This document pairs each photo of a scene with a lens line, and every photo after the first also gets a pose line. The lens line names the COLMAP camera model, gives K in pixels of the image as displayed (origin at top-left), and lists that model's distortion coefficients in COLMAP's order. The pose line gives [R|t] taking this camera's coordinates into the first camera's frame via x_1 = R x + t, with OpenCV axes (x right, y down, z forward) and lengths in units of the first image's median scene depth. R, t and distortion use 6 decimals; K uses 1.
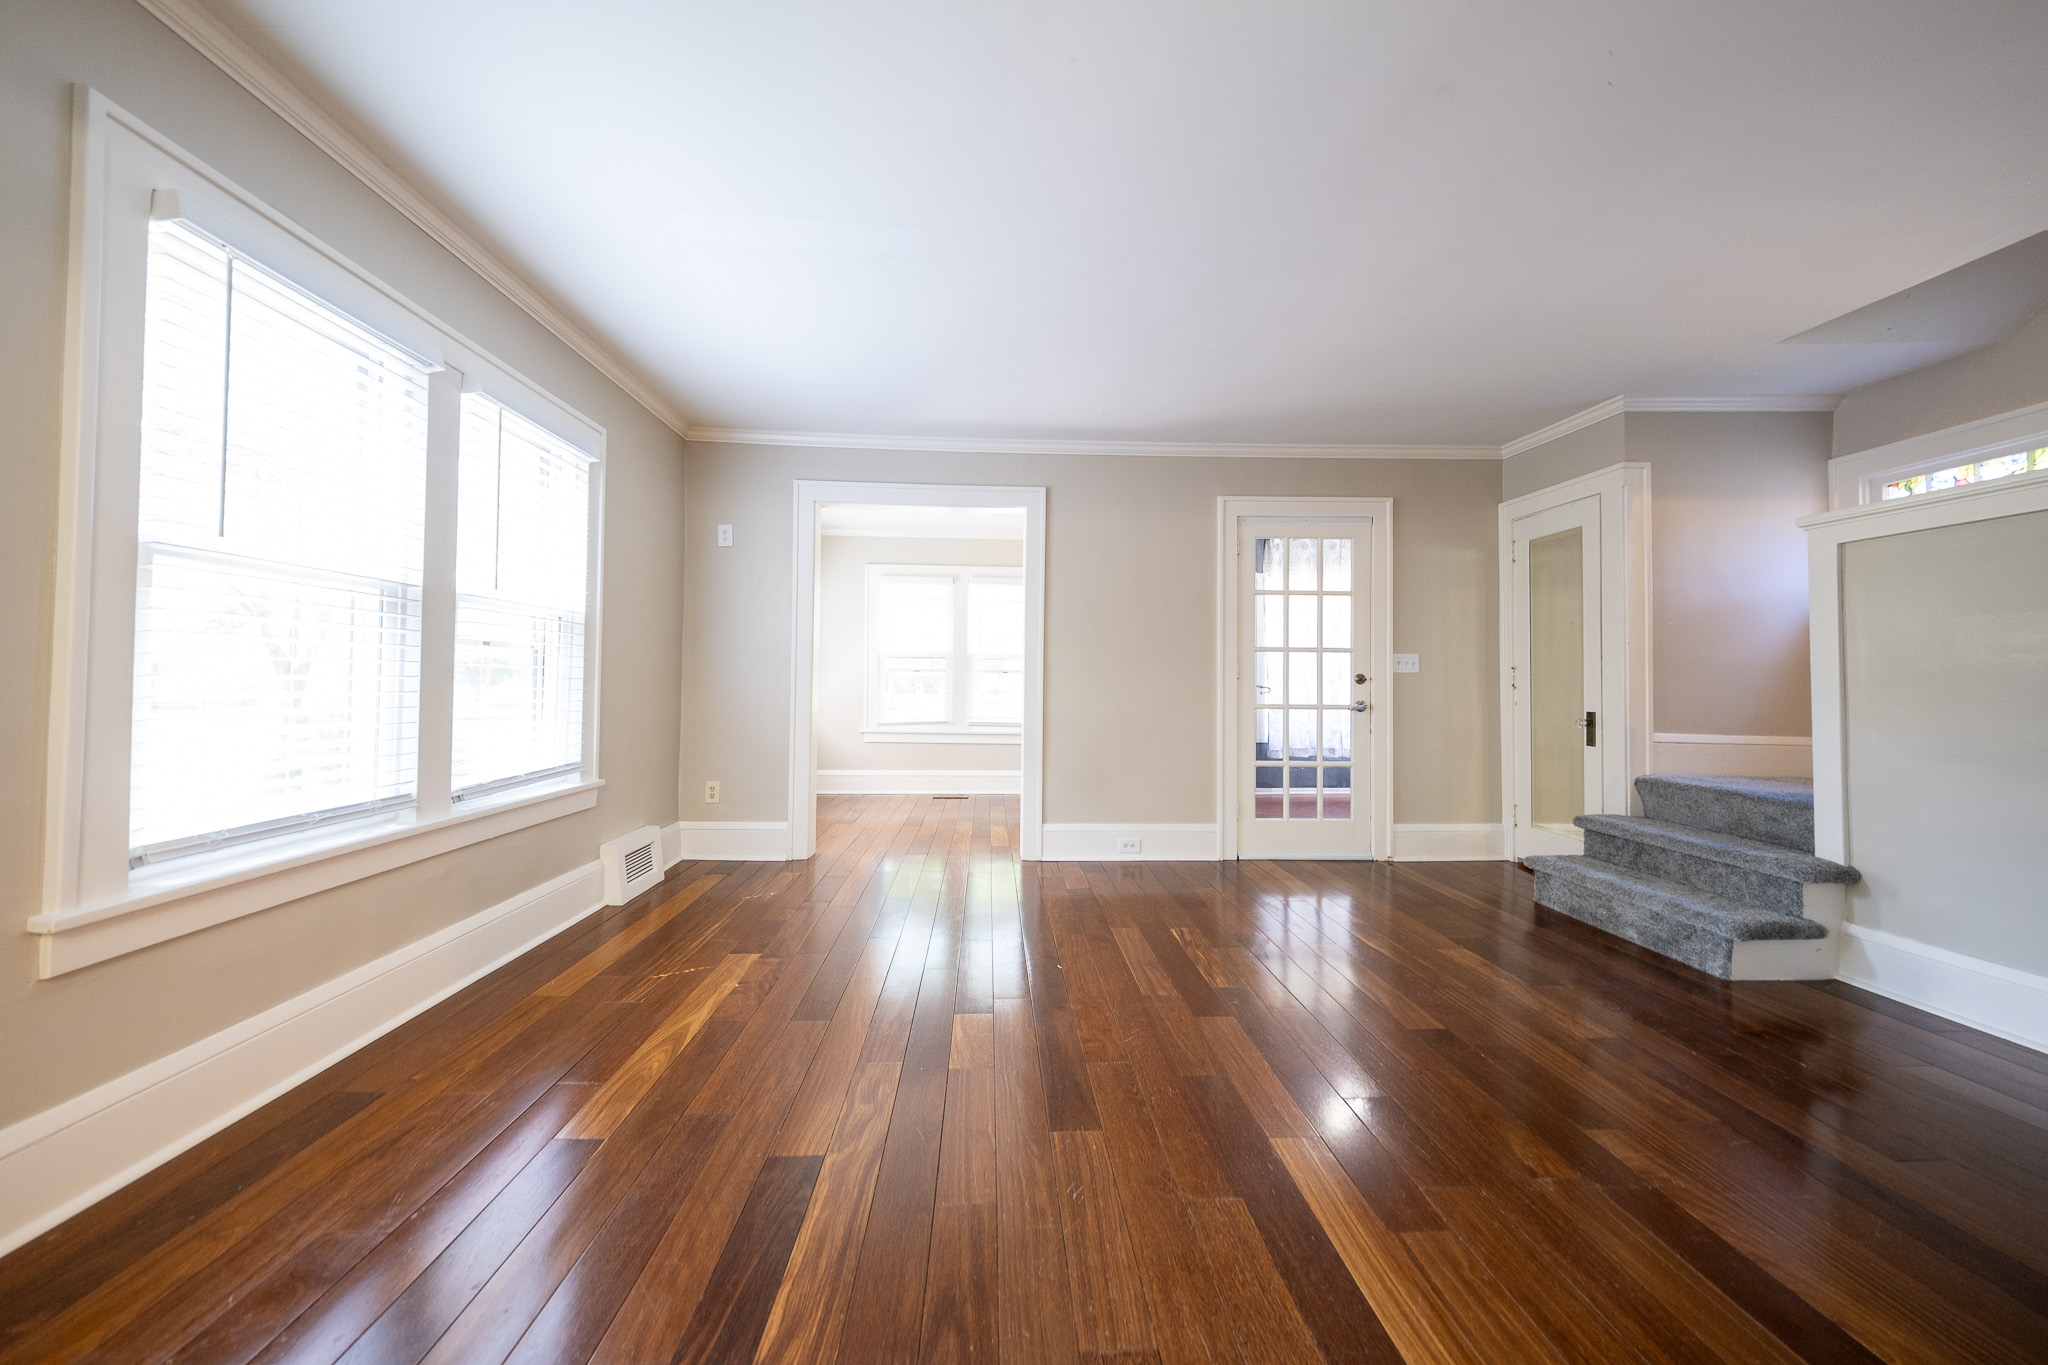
lens RADIAL K [[691.4, 0, 1018.6], [0, 691.4, 675.0], [0, 0, 1]] dist [0.001535, -0.000177]
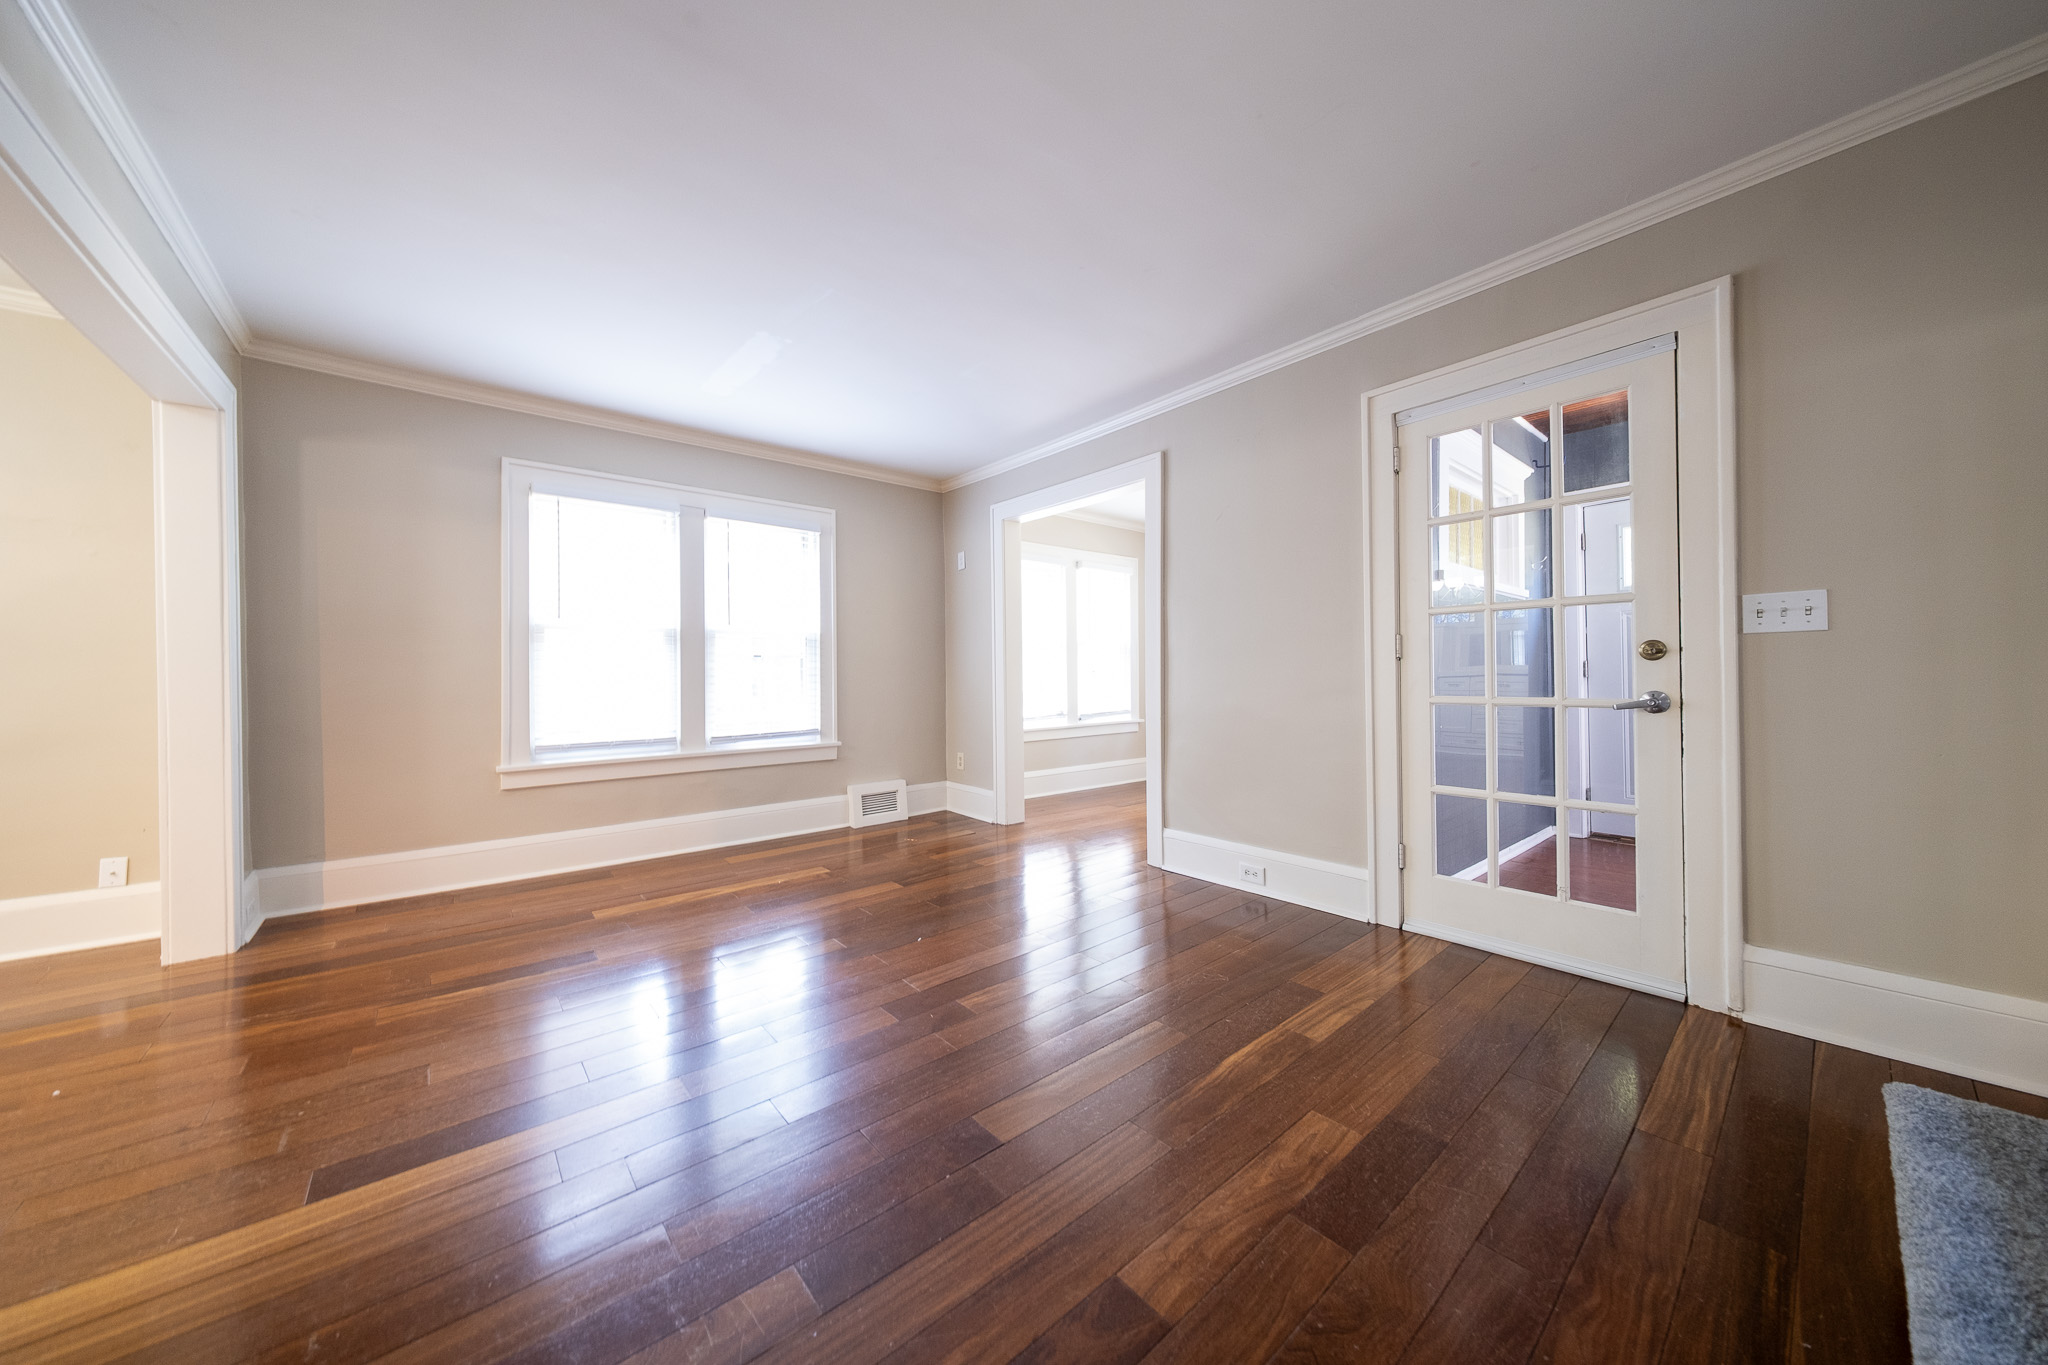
lens RADIAL K [[683.4, 0, 1024.0], [0, 683.4, 682.5], [0, 0, 1]] dist [-0.001736, -0.000122]
pose [[0.608530, -0.008909, -0.793481, 0.657529], [0.024550, 0.999670, 0.007604, 0.015981], [0.793151, -0.024108, 0.608547, 0.329843]]
